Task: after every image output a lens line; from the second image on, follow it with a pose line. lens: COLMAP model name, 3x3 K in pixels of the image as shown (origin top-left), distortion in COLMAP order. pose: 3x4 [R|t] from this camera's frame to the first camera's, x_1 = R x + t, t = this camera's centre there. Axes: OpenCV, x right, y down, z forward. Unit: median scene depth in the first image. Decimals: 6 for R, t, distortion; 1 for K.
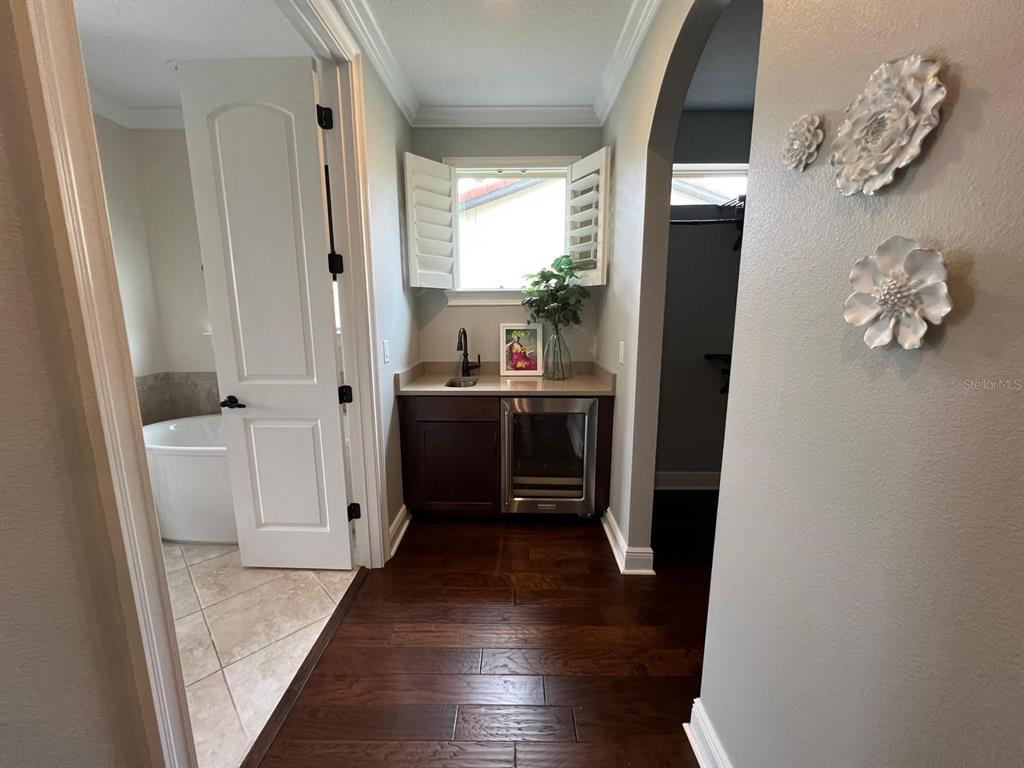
lens RADIAL K [[410.8, 0, 510.4], [0, 410.8, 384.4], [0, 0, 1]] dist [-0.003642, 0.000900]
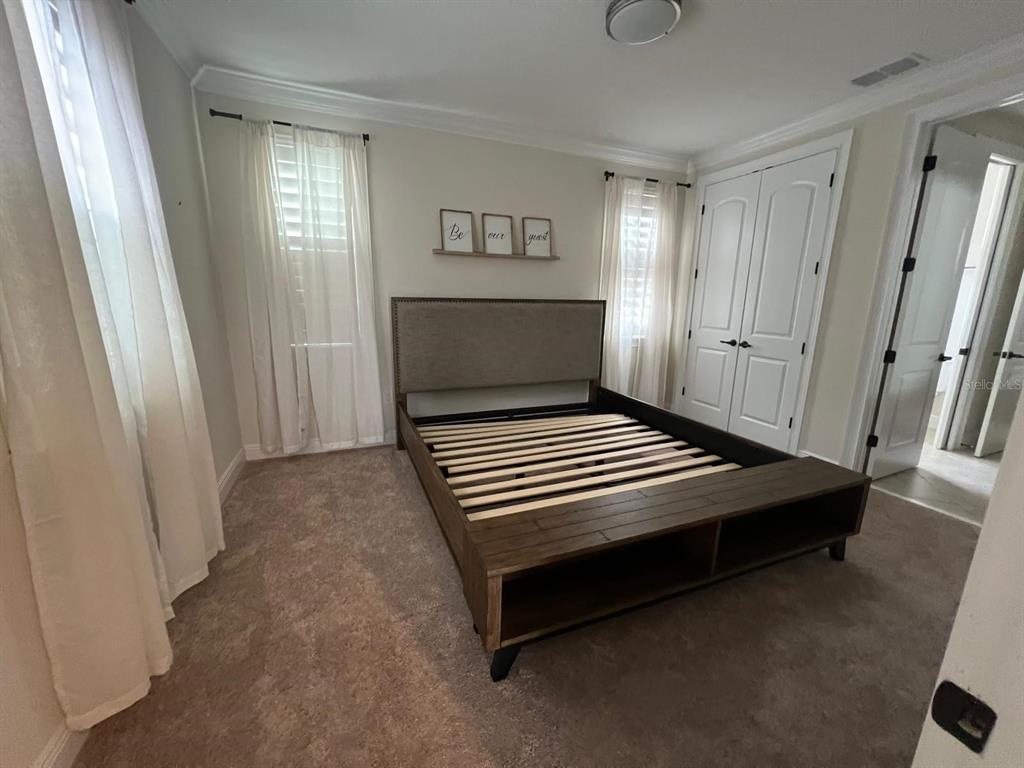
lens RADIAL K [[410.8, 0, 509.1], [0, 410.8, 384.8], [0, 0, 1]] dist [-0.003642, 0.000900]
pose [[0.401374, 0.208339, -0.891904, 0.575137], [-0.182741, 0.972423, 0.144911, 0.146396], [0.897499, 0.104825, 0.428378, -0.717058]]
